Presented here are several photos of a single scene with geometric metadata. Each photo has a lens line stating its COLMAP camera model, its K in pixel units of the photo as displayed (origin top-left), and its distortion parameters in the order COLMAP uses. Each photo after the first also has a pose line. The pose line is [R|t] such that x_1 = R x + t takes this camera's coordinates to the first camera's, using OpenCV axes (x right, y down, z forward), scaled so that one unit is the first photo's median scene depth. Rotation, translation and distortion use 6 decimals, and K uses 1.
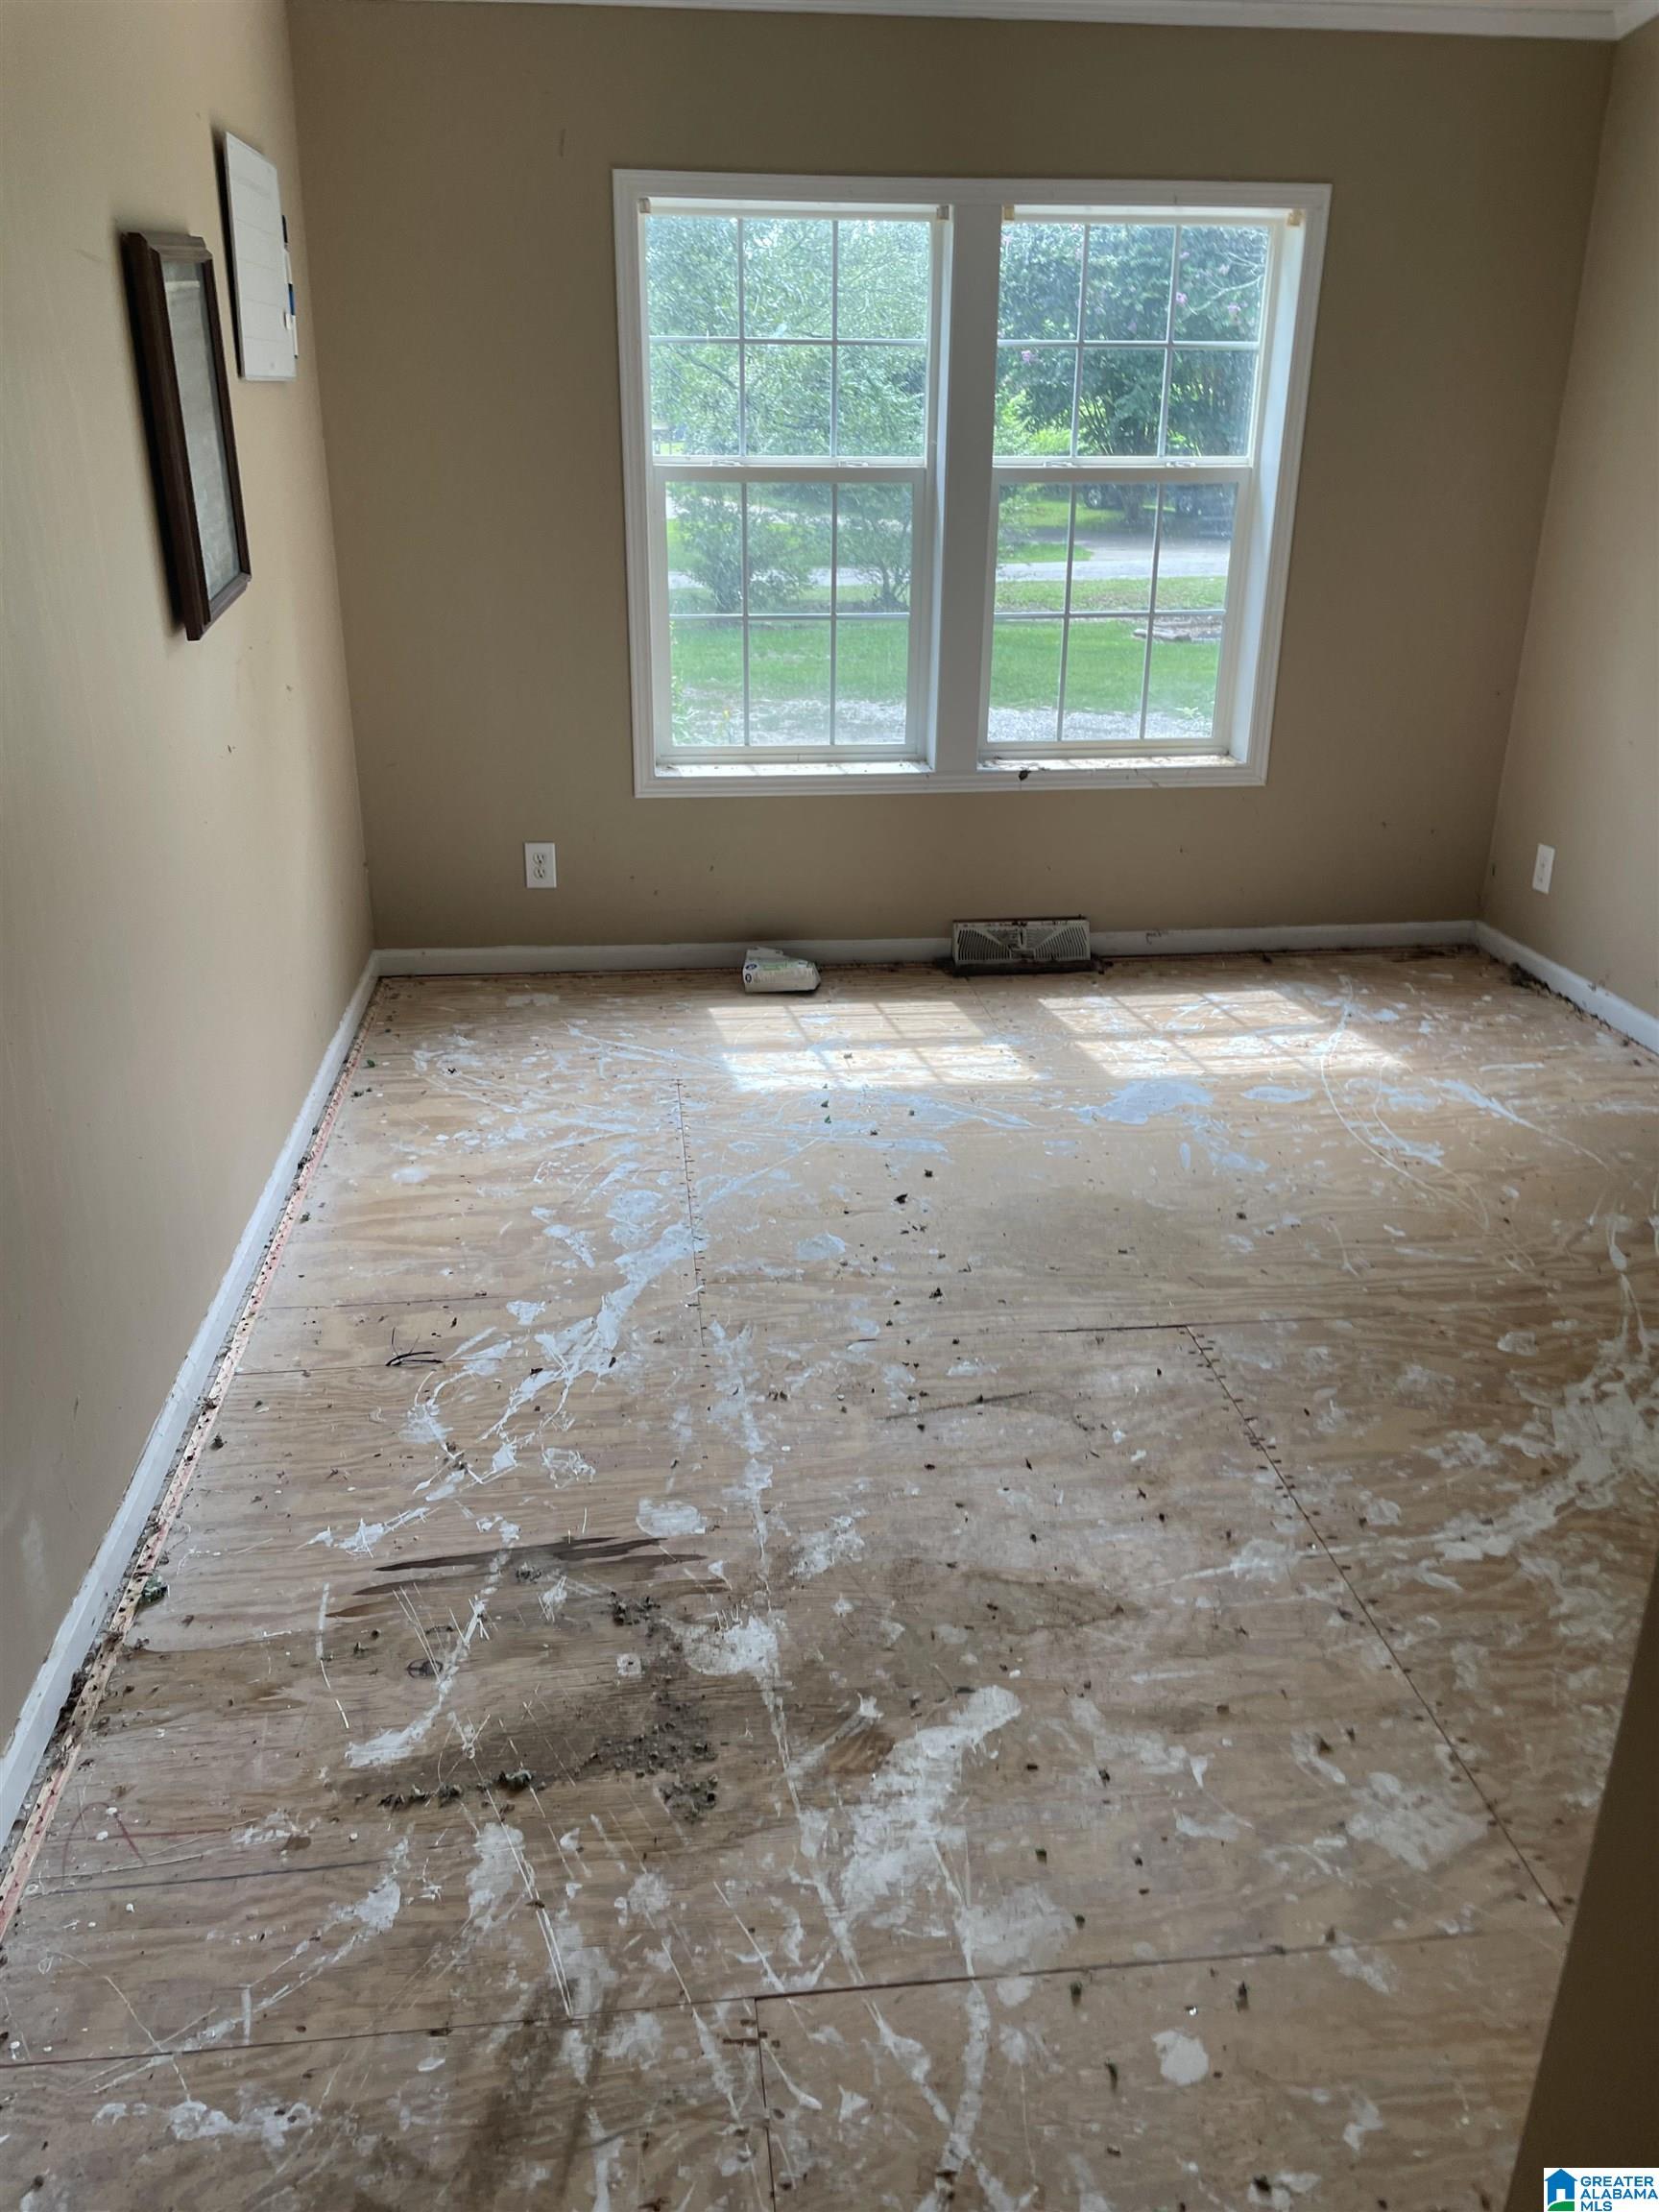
lens RADIAL K [[1705.9, 0, 829.3], [0, 1705.9, 1011.7], [0, 0, 1]] dist [0.000256, 0.001323]
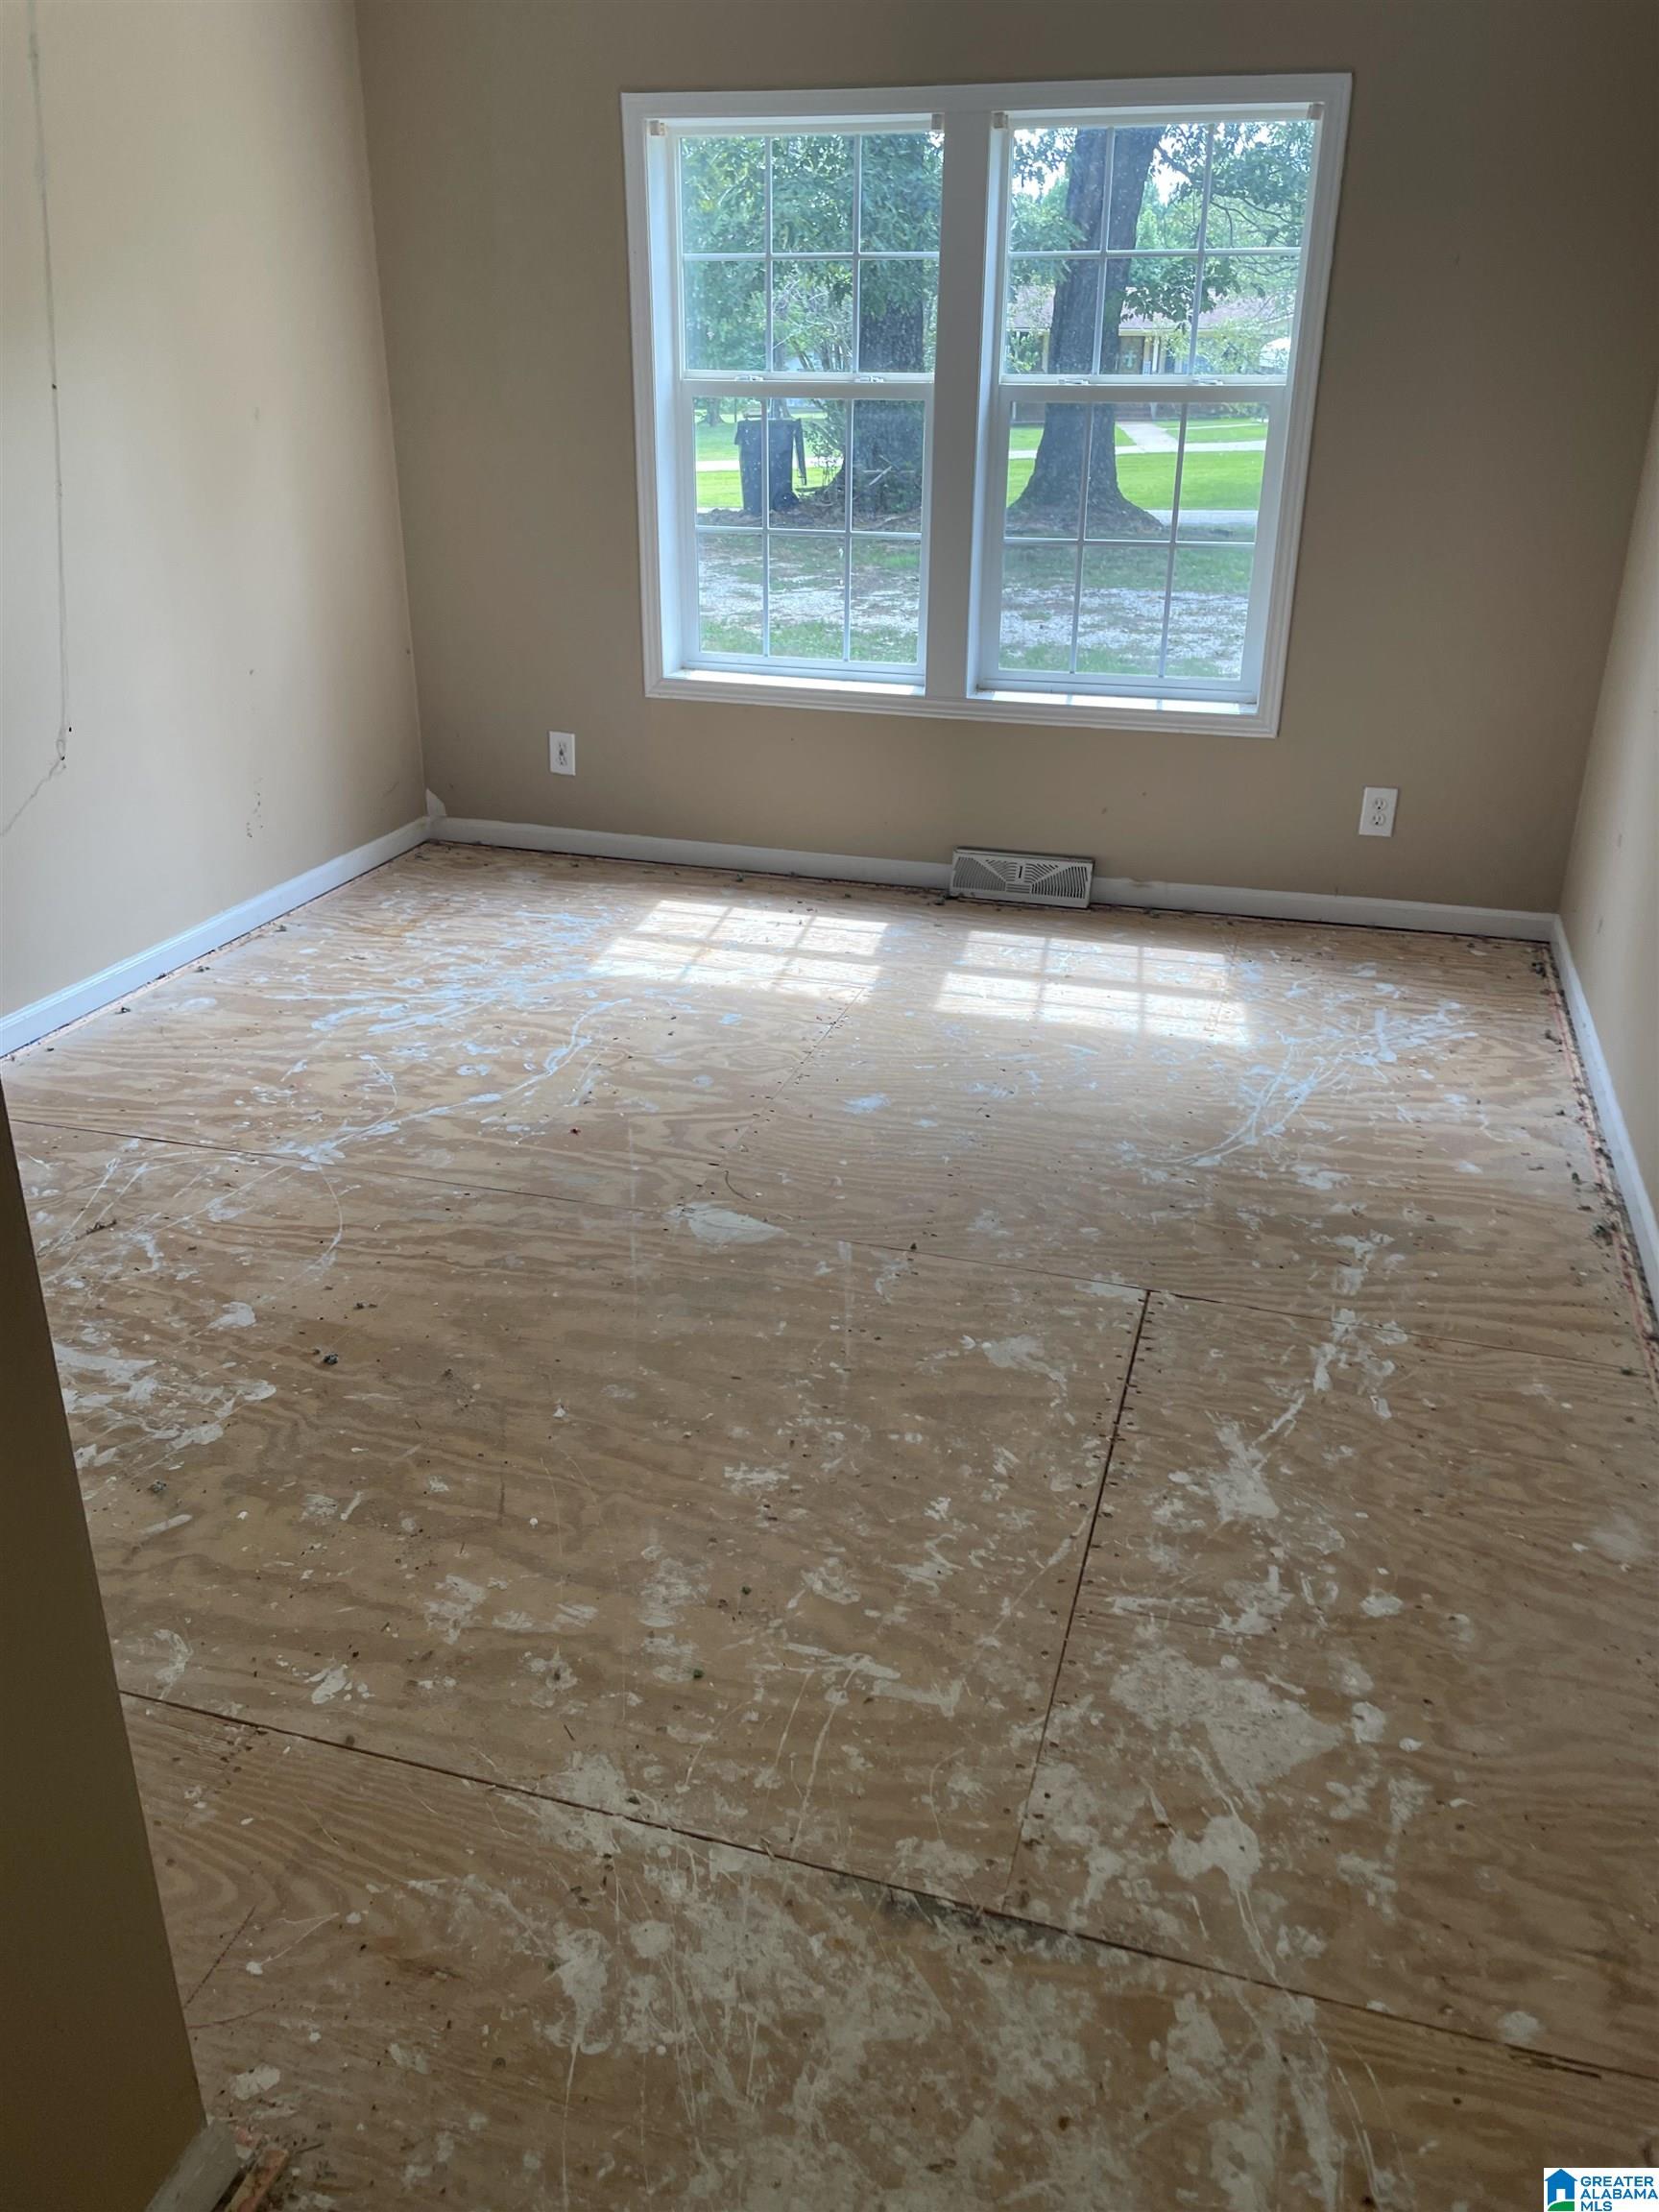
lens RADIAL K [[1696.6, 0, 829.5], [0, 1696.6, 1106.0], [0, 0, 1]] dist [-0.033468, -0.004331]
pose [[0.922985, 0.161774, -0.349180, 0.409848], [-0.127984, 0.984740, 0.117929, -0.012767], [0.362930, -0.064157, 0.929605, 0.038120]]
